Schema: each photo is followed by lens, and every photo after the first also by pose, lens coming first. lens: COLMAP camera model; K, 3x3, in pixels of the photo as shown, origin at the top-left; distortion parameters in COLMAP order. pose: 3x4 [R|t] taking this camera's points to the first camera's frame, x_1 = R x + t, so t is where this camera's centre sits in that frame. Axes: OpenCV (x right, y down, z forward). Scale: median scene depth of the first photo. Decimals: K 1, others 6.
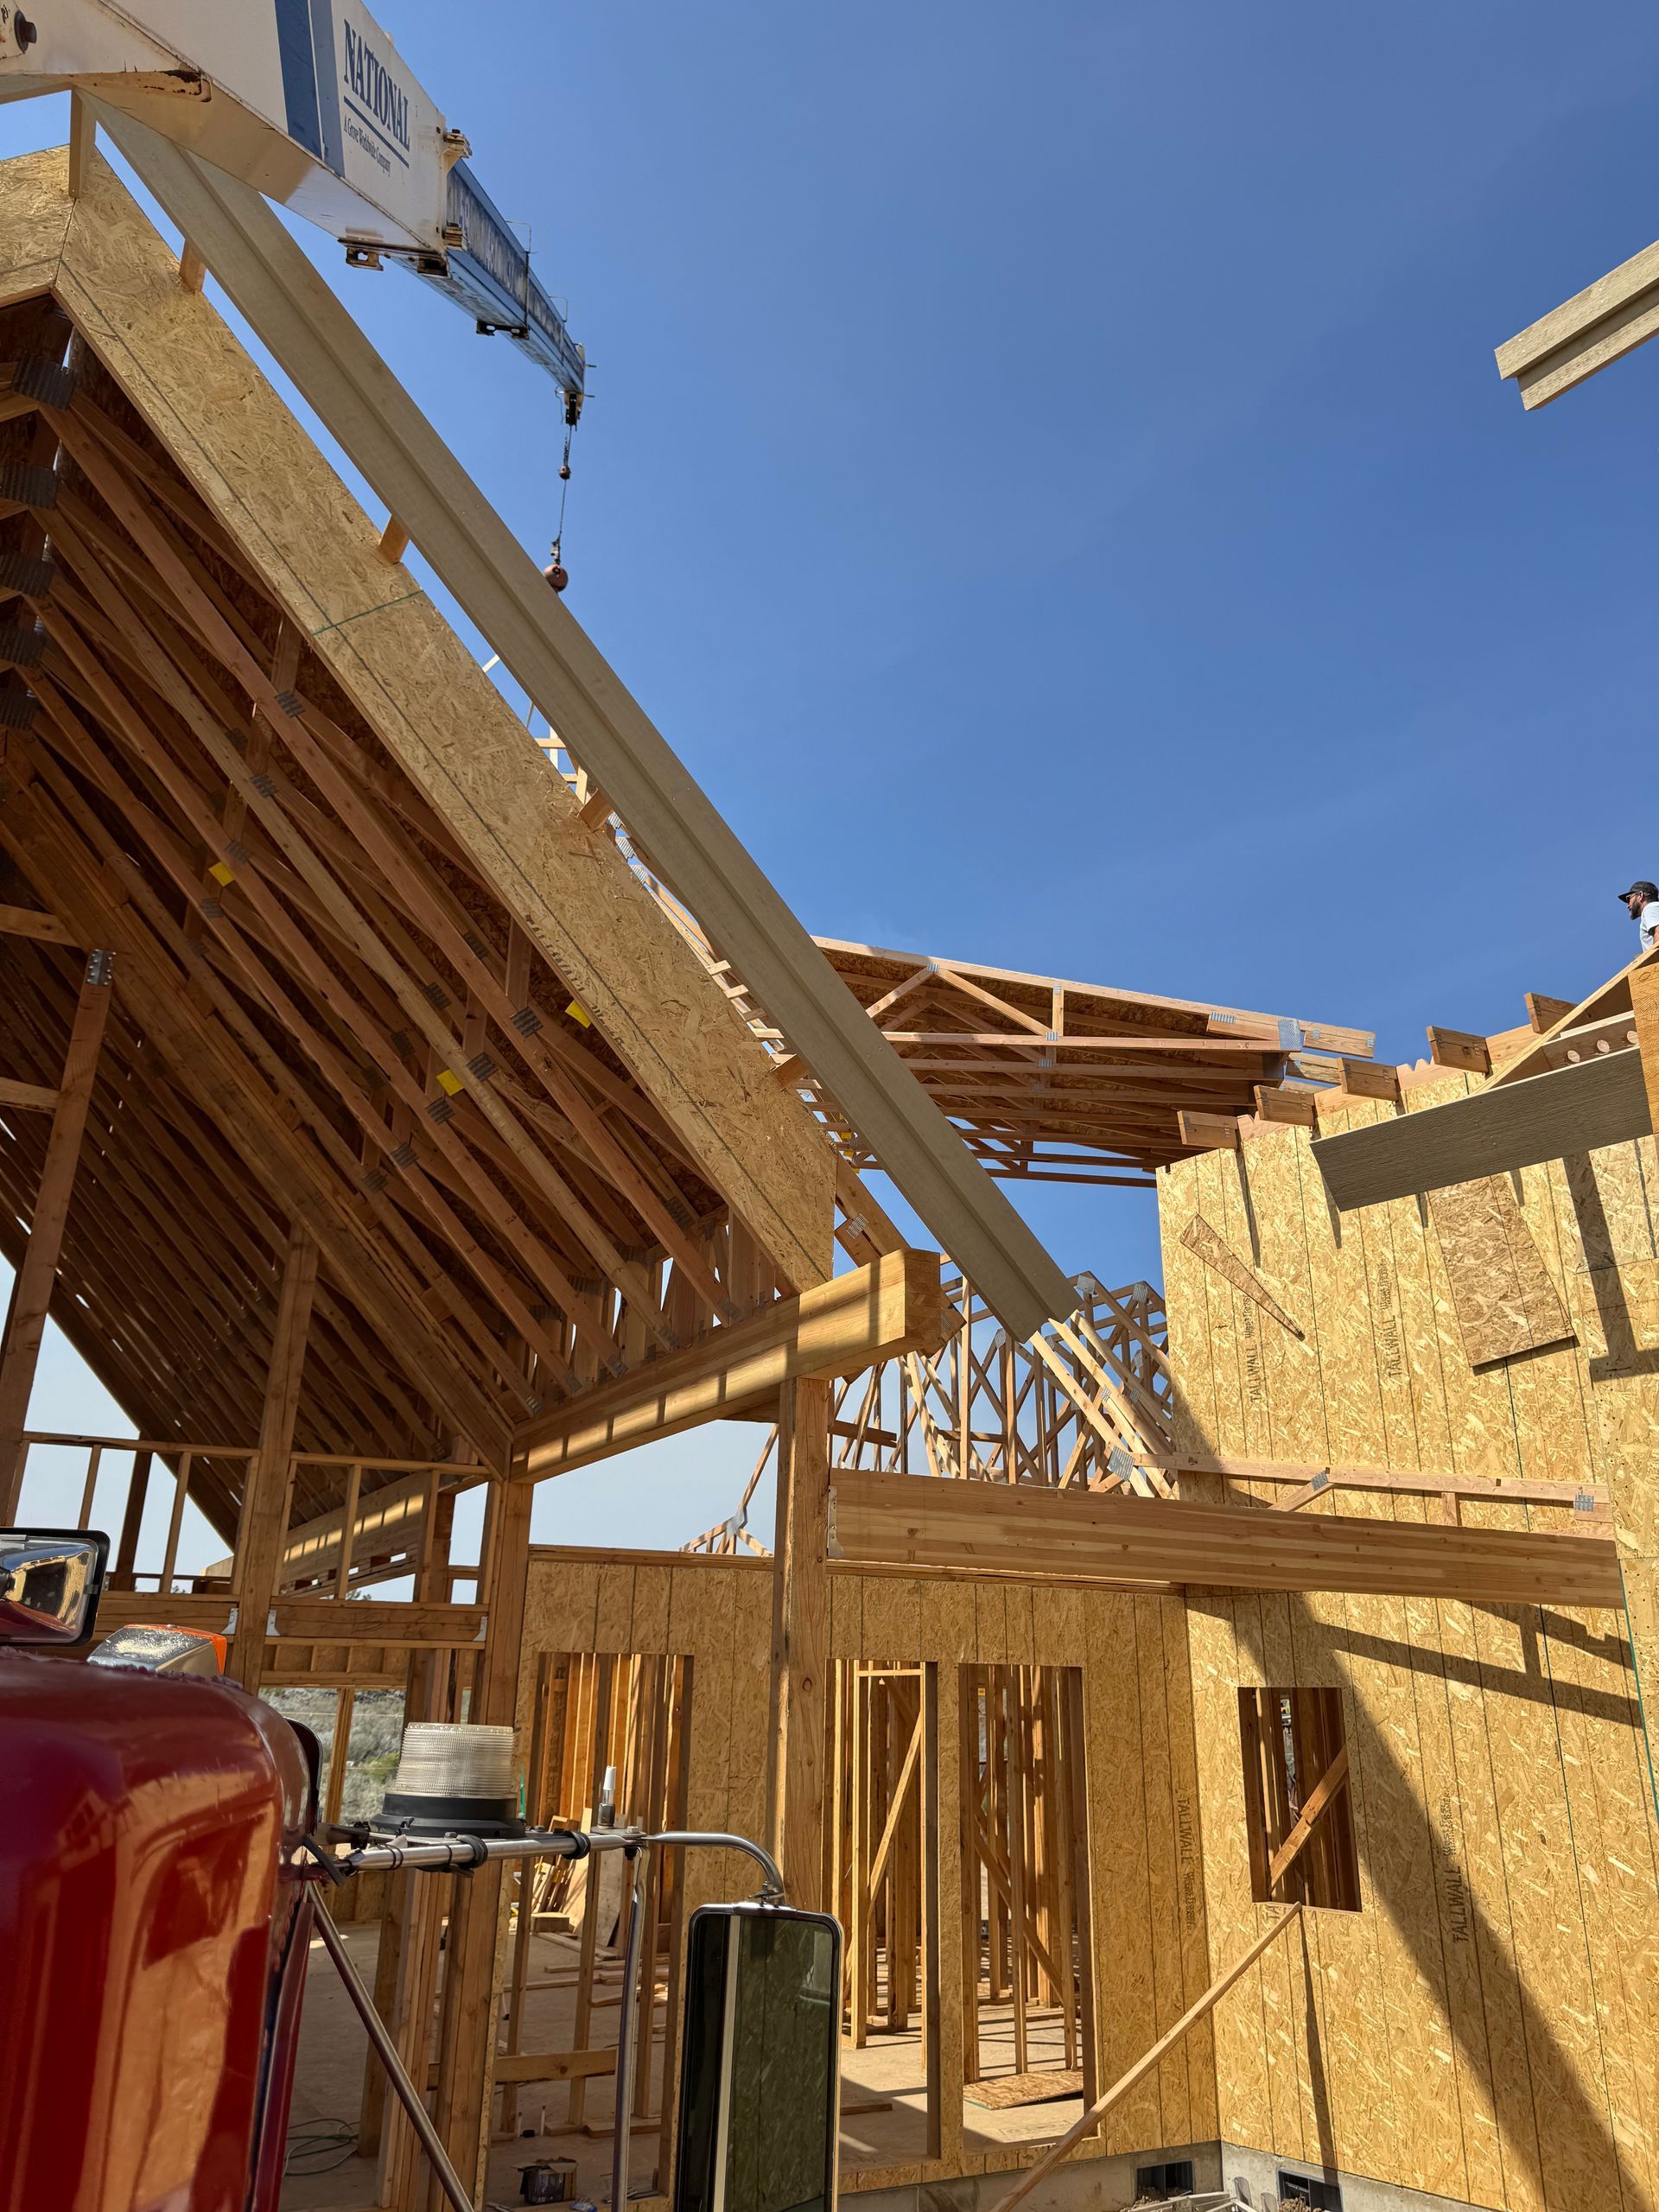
lens RADIAL K [[1552.0, 0, 842.8], [0, 1552.0, 1106.0], [0, 0, 1]] dist [0.008379, -0.003120]
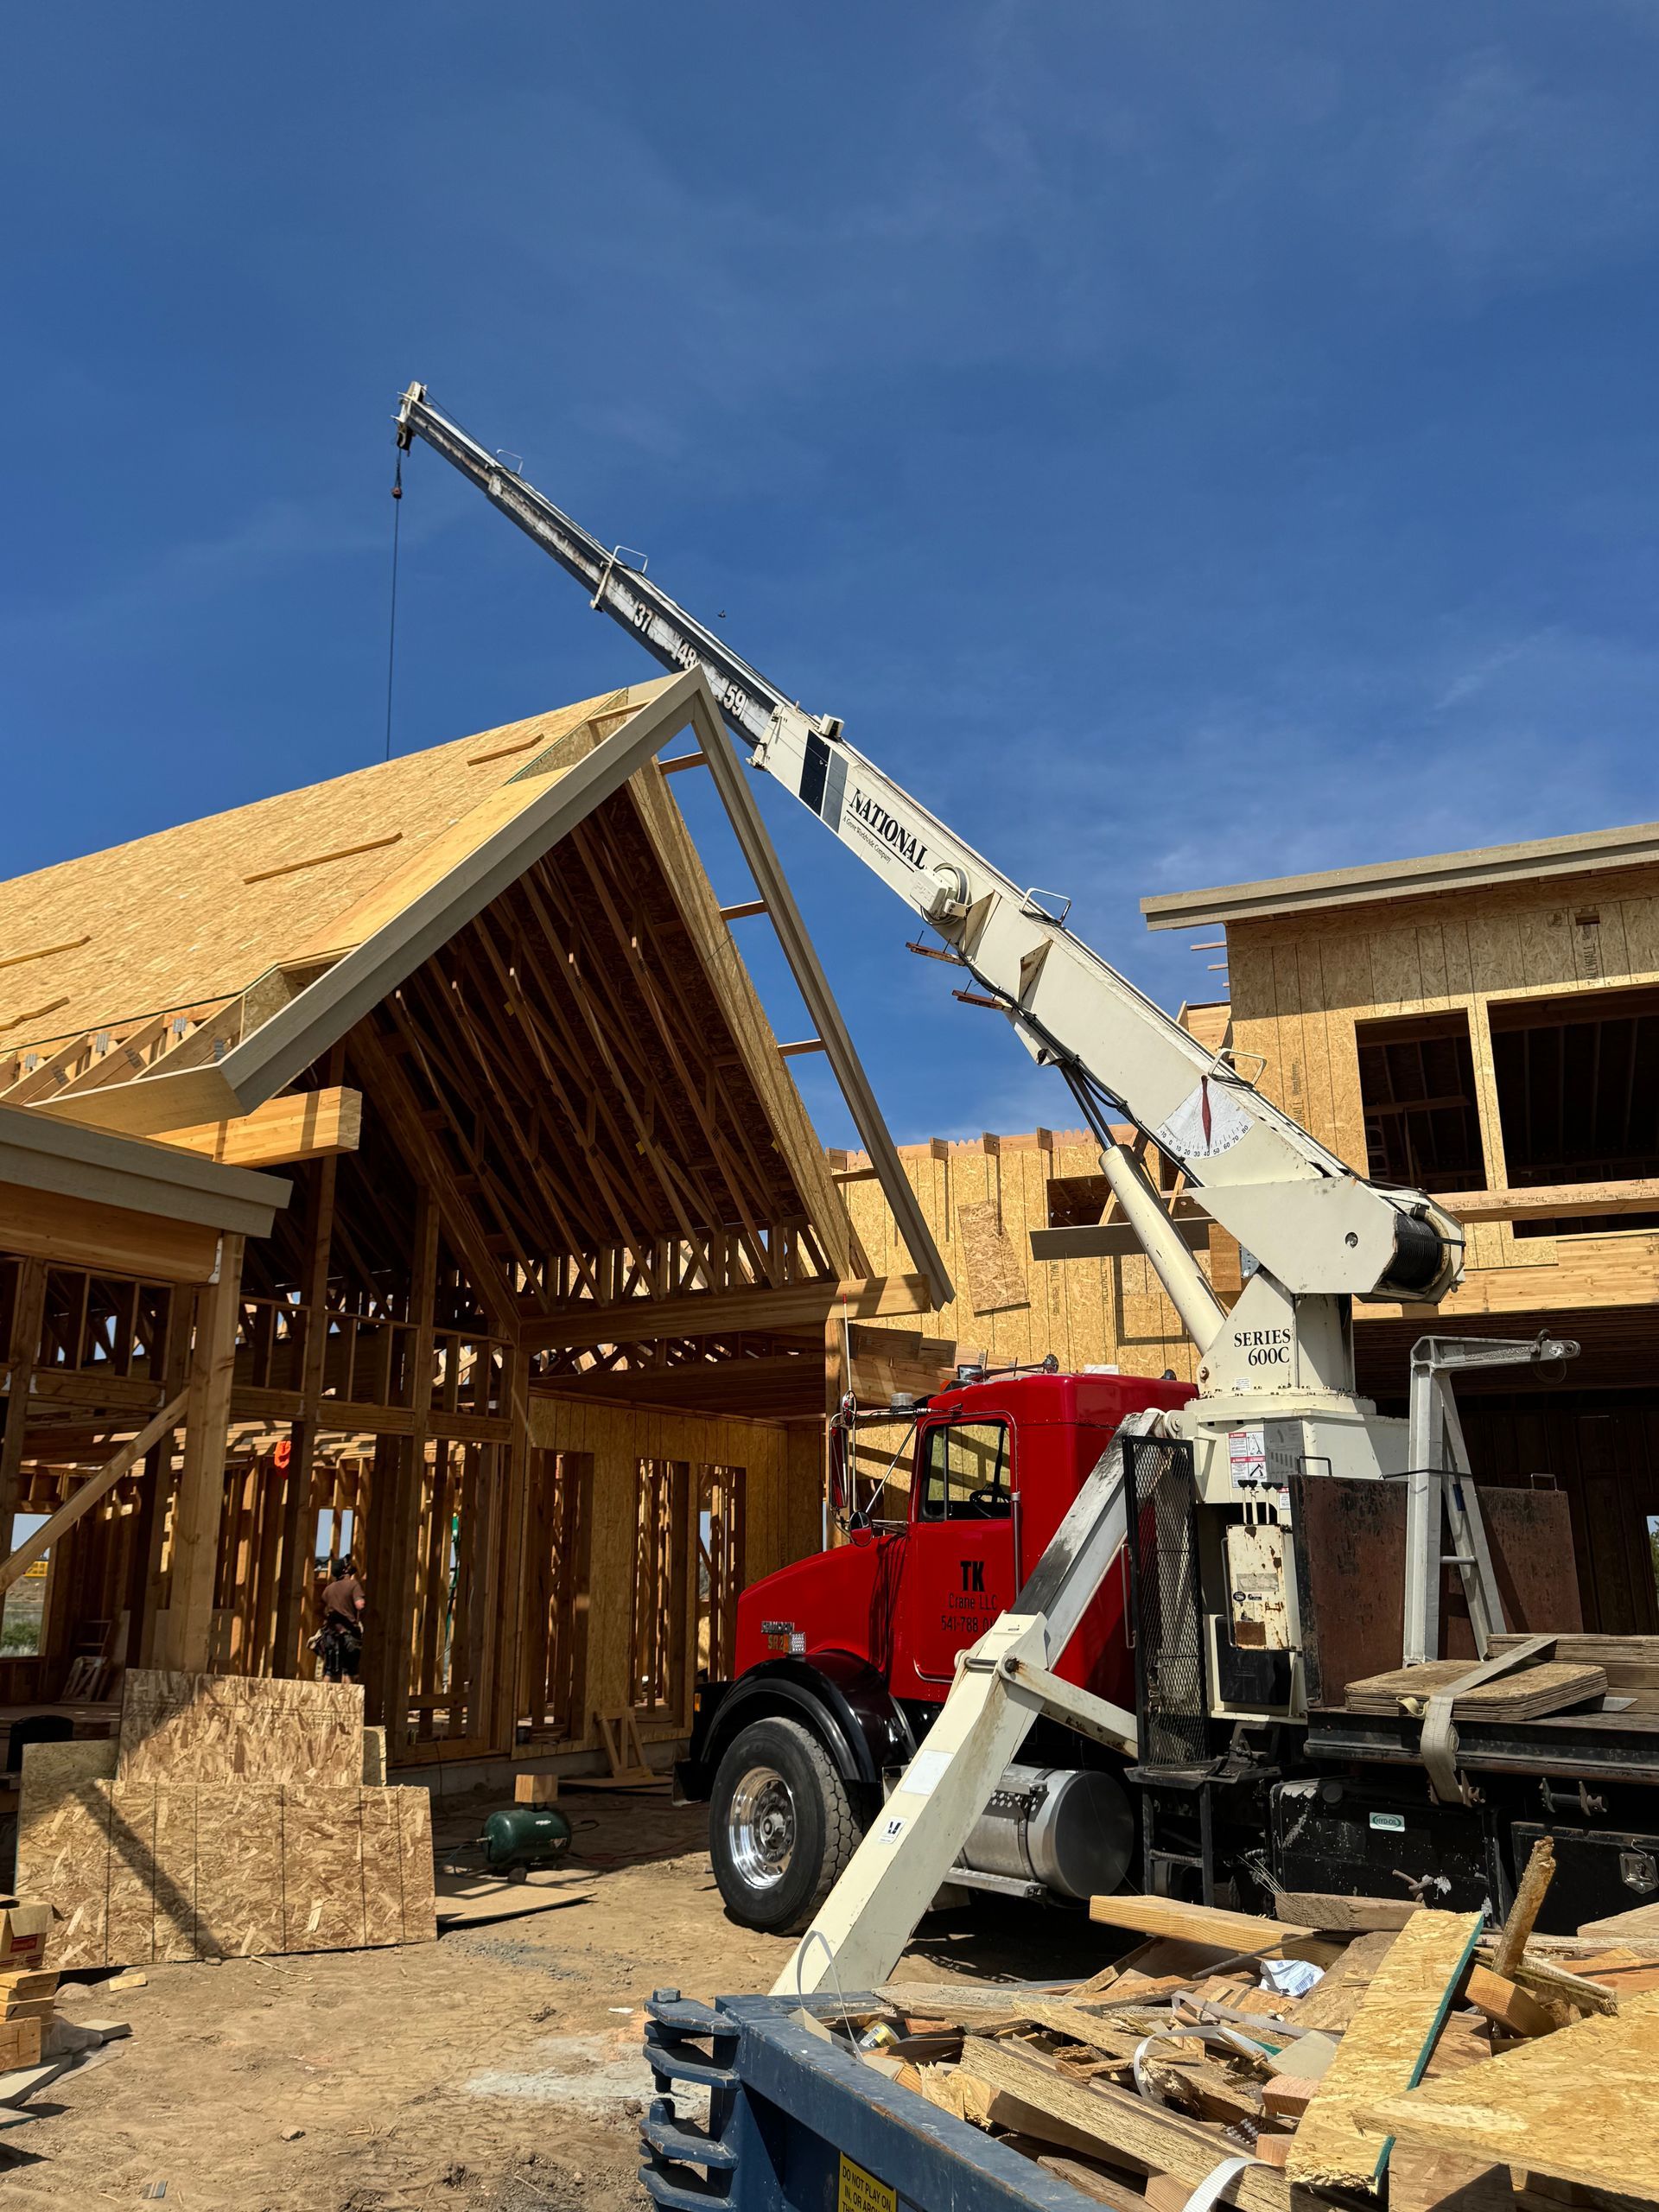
lens RADIAL K [[1790.6, 0, 829.5], [0, 1790.6, 1106.0], [0, 0, 1]] dist [0.166350, -0.213129]
pose [[0.853063, 0.117919, 0.508309, -0.968658], [-0.169146, 0.984022, 0.055589, -0.186891], [-0.493632, -0.133399, 0.859379, -0.826099]]
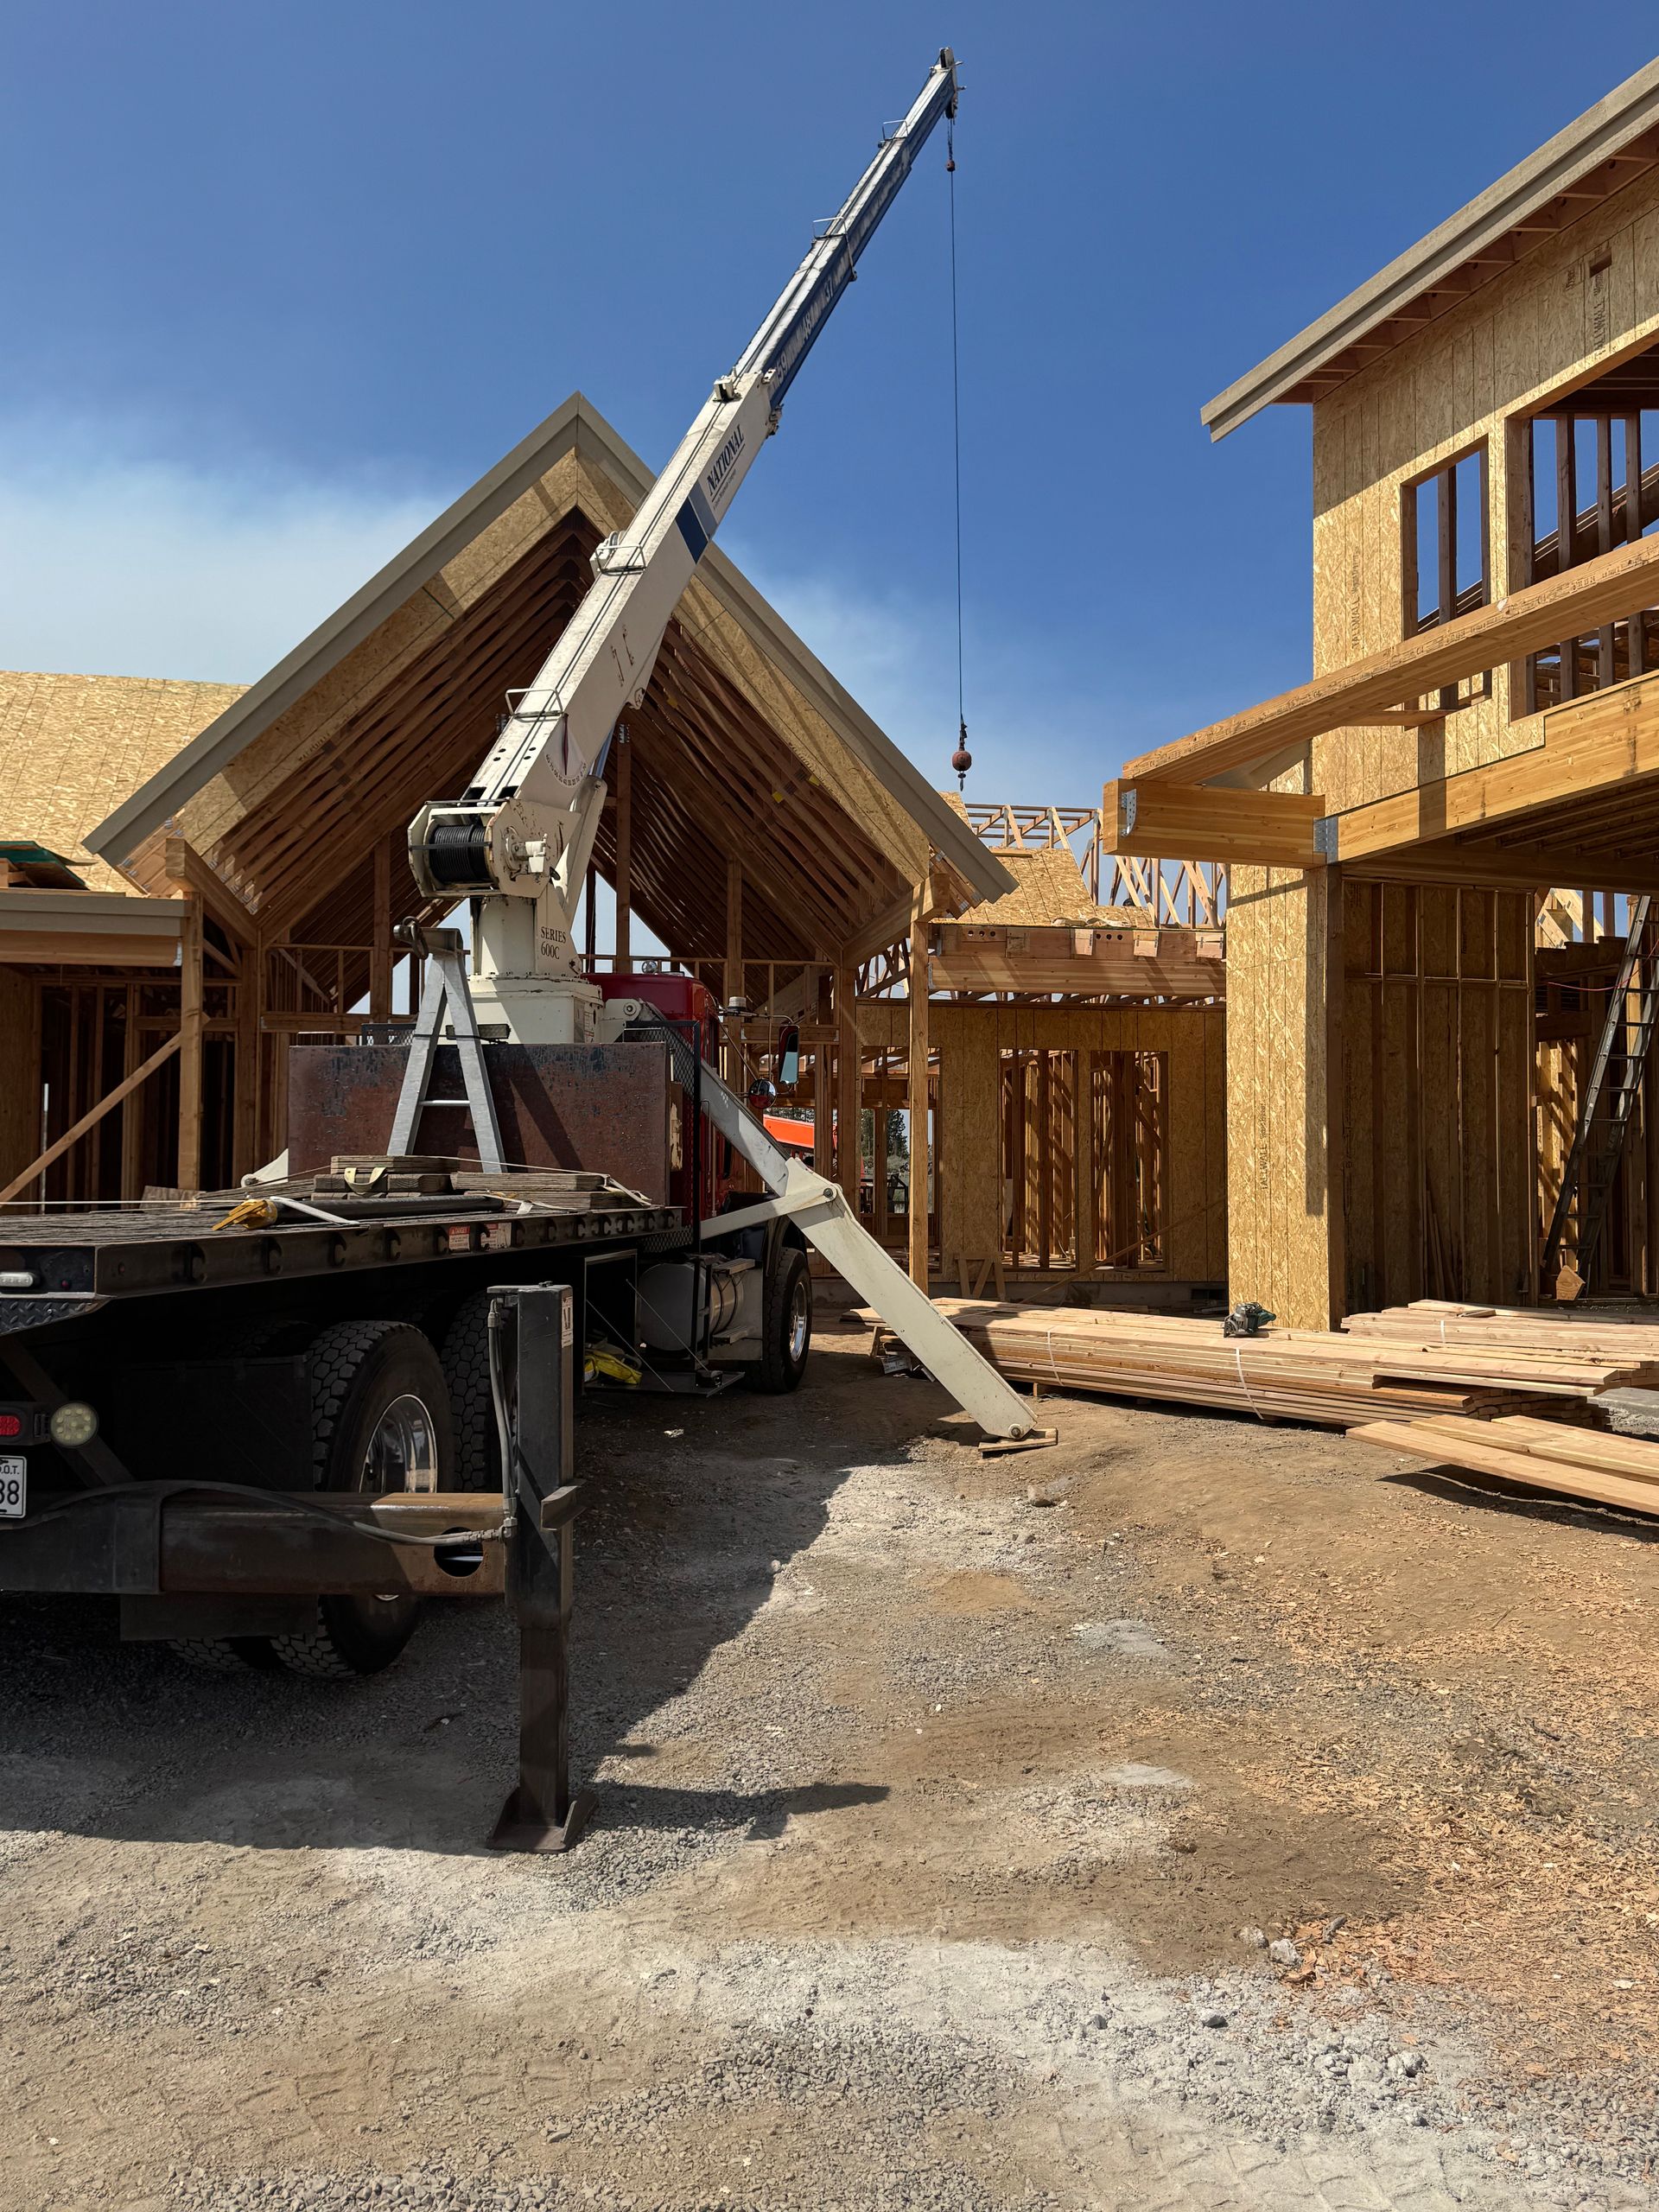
lens RADIAL K [[1790.6, 0, 829.5], [0, 1790.6, 1106.0], [0, 0, 1]] dist [0.166350, -0.213129]
pose [[0.948187, -0.024938, -0.316734, 0.519186], [0.120347, 0.950818, 0.285414, -0.266541], [0.294039, -0.308743, 0.904554, -1.220041]]
